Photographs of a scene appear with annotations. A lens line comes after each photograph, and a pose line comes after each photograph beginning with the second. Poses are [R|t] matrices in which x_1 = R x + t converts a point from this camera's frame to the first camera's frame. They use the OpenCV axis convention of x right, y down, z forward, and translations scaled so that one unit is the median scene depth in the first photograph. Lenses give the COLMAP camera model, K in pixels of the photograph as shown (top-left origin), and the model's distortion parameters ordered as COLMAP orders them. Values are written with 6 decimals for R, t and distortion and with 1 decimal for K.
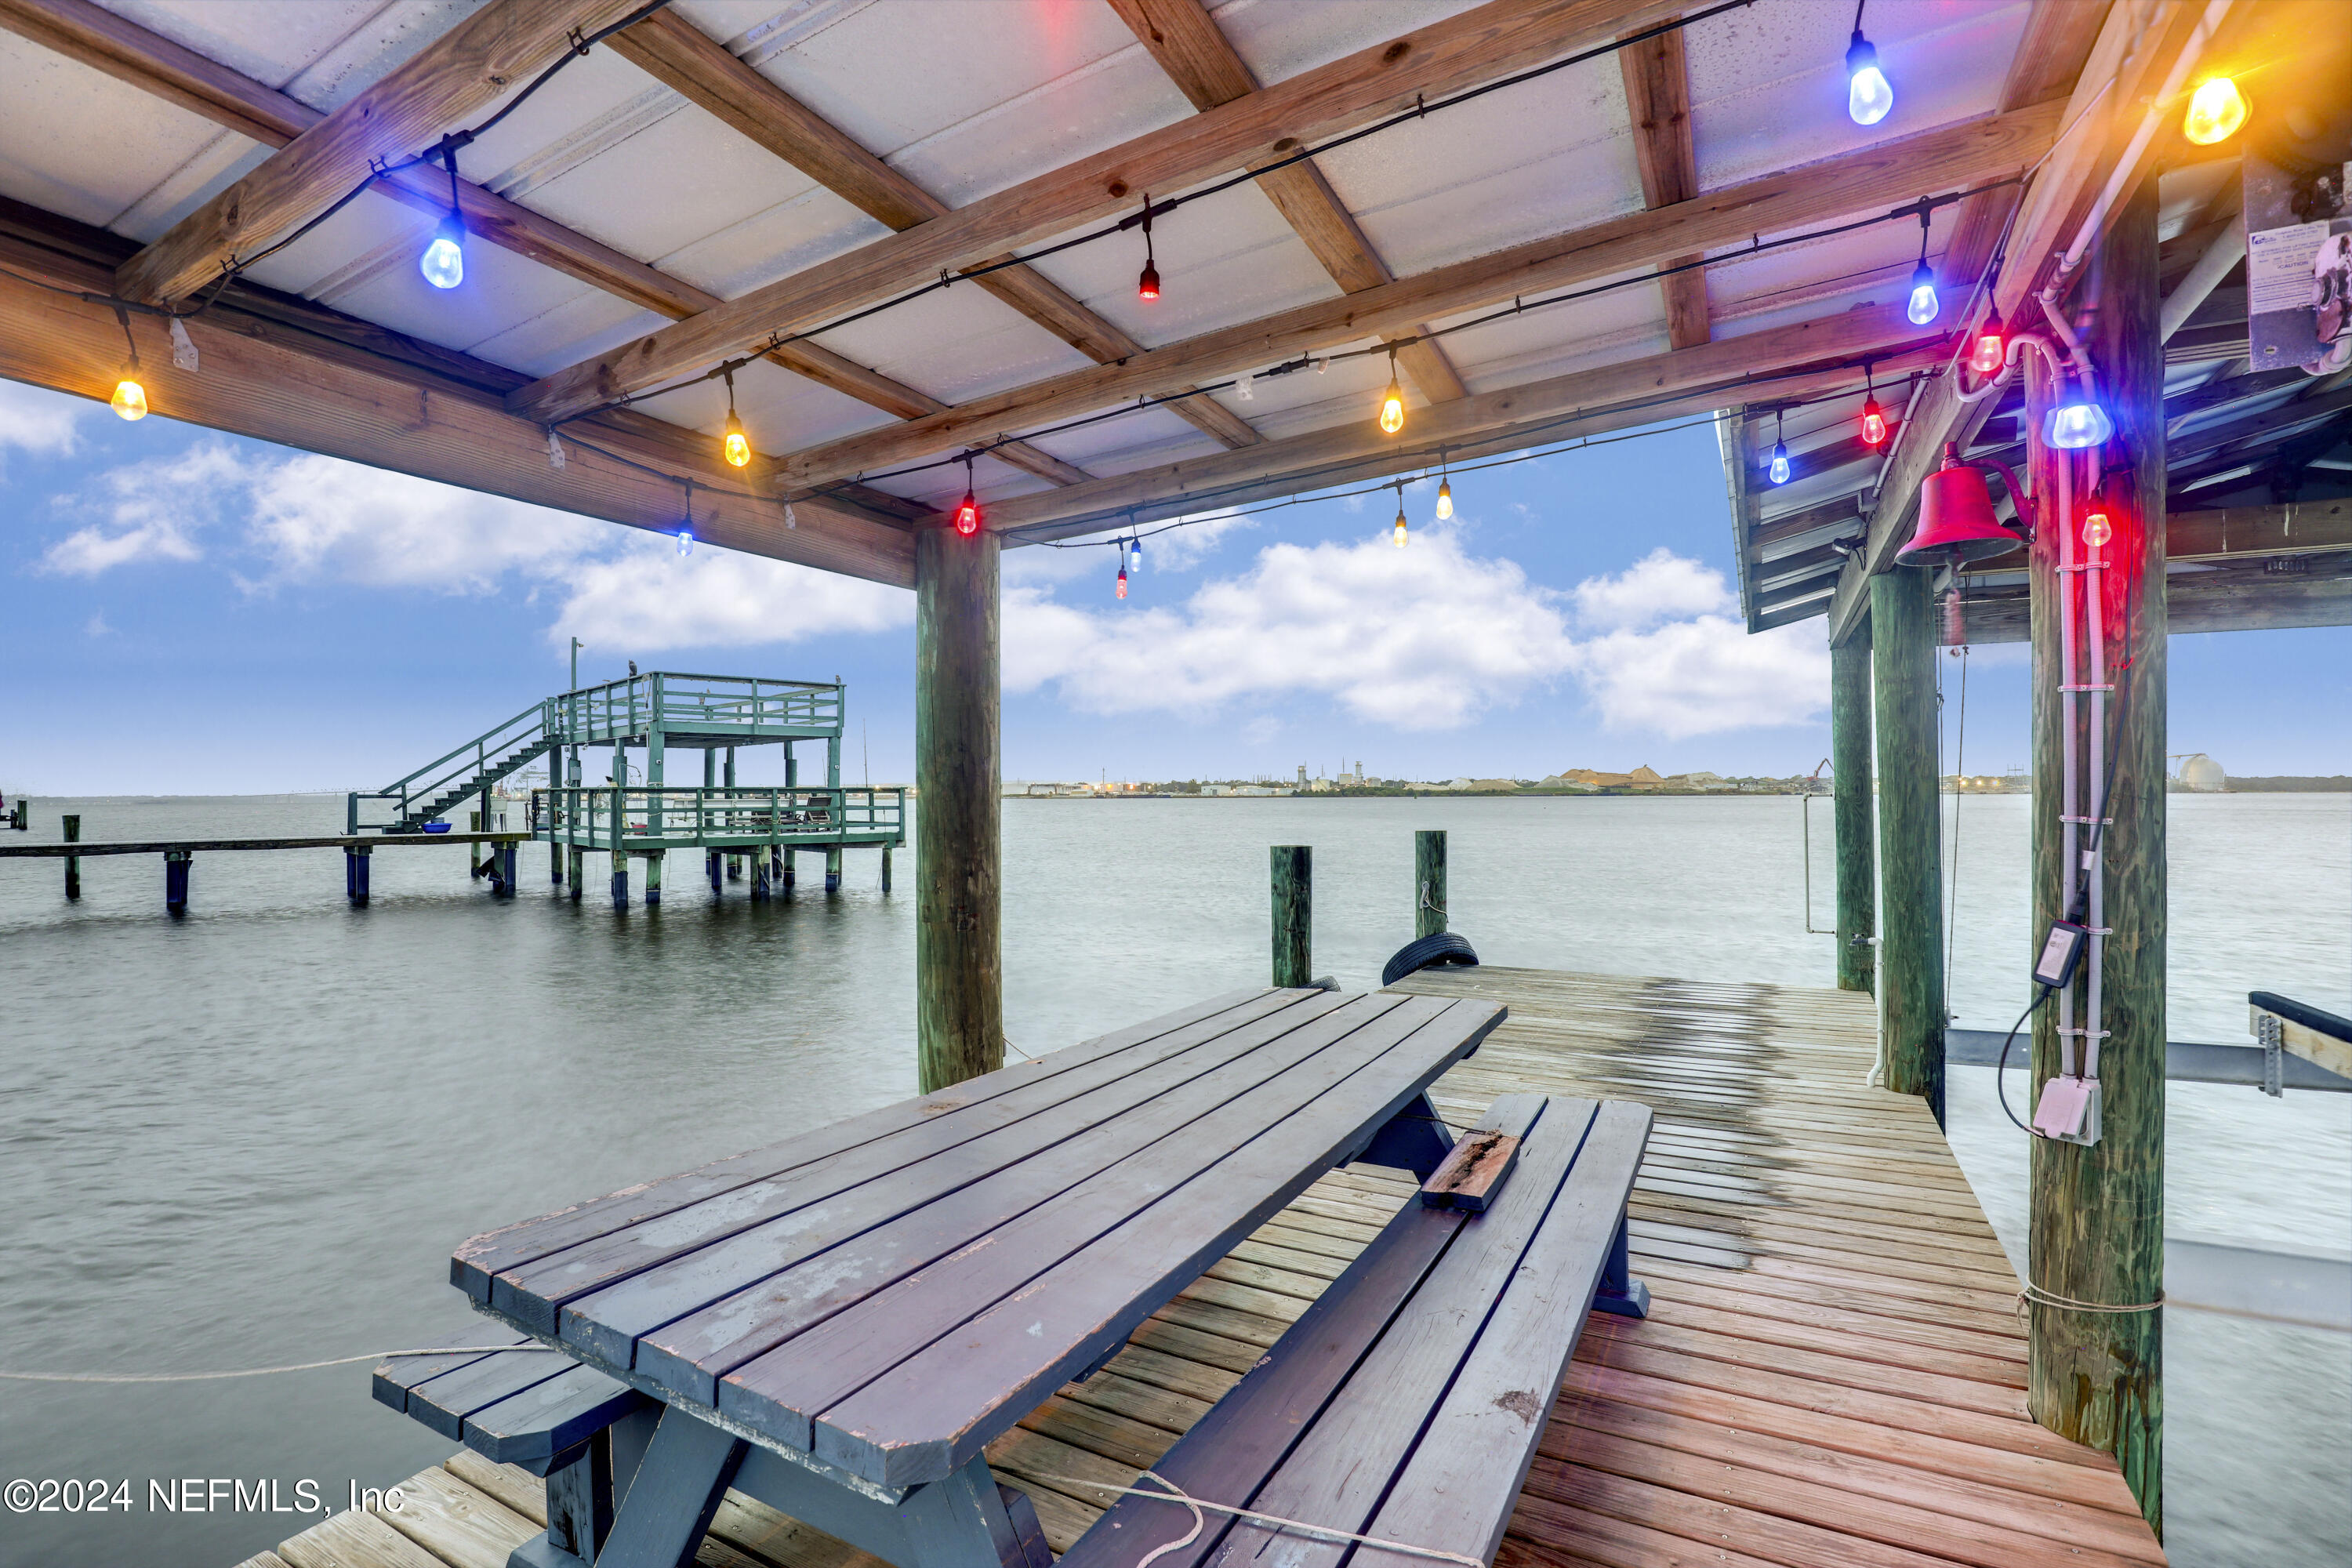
lens RADIAL K [[1079.8, 0, 1200.9], [0, 1079.8, 817.8], [0, 0, 1]] dist [-0.001804, 0.000249]
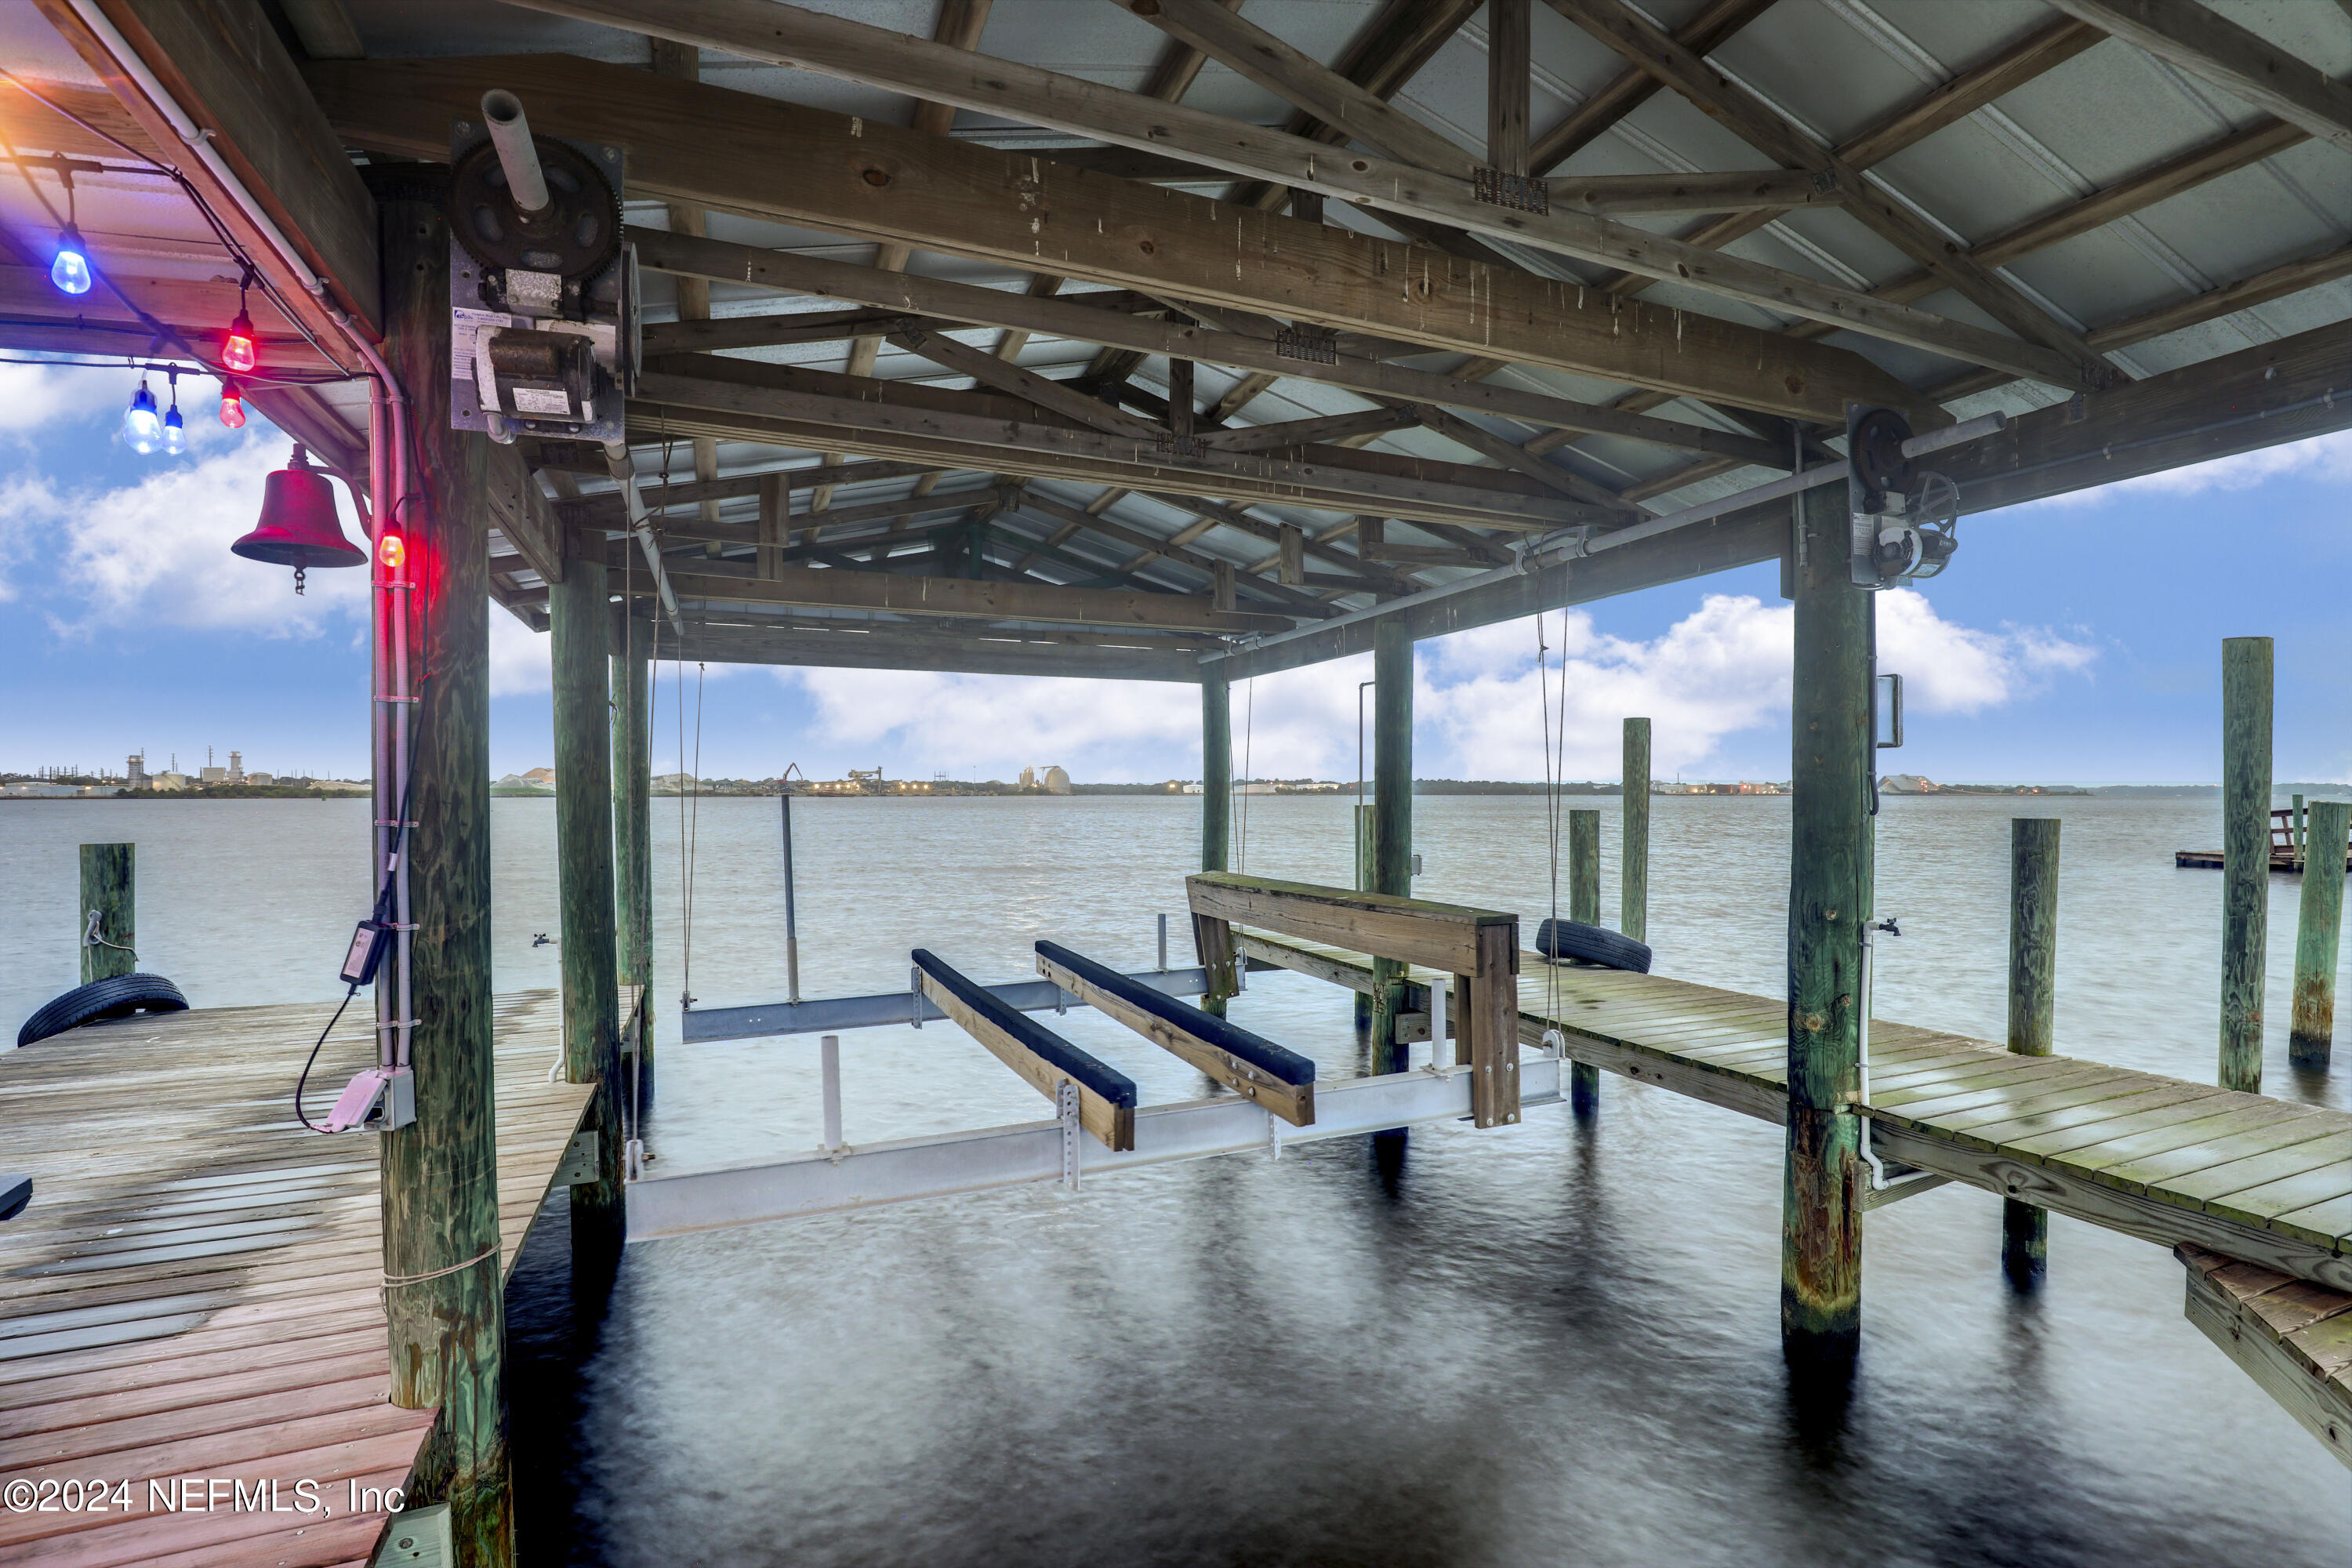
lens RADIAL K [[1079.8, 0, 1200.9], [0, 1079.8, 817.8], [0, 0, 1]] dist [-0.001804, 0.000249]
pose [[0.680566, -0.013358, 0.732565, 0.581150], [0.014016, 0.999888, 0.005211, 0.001886], [-0.732553, 0.006722, 0.680677, -0.302996]]
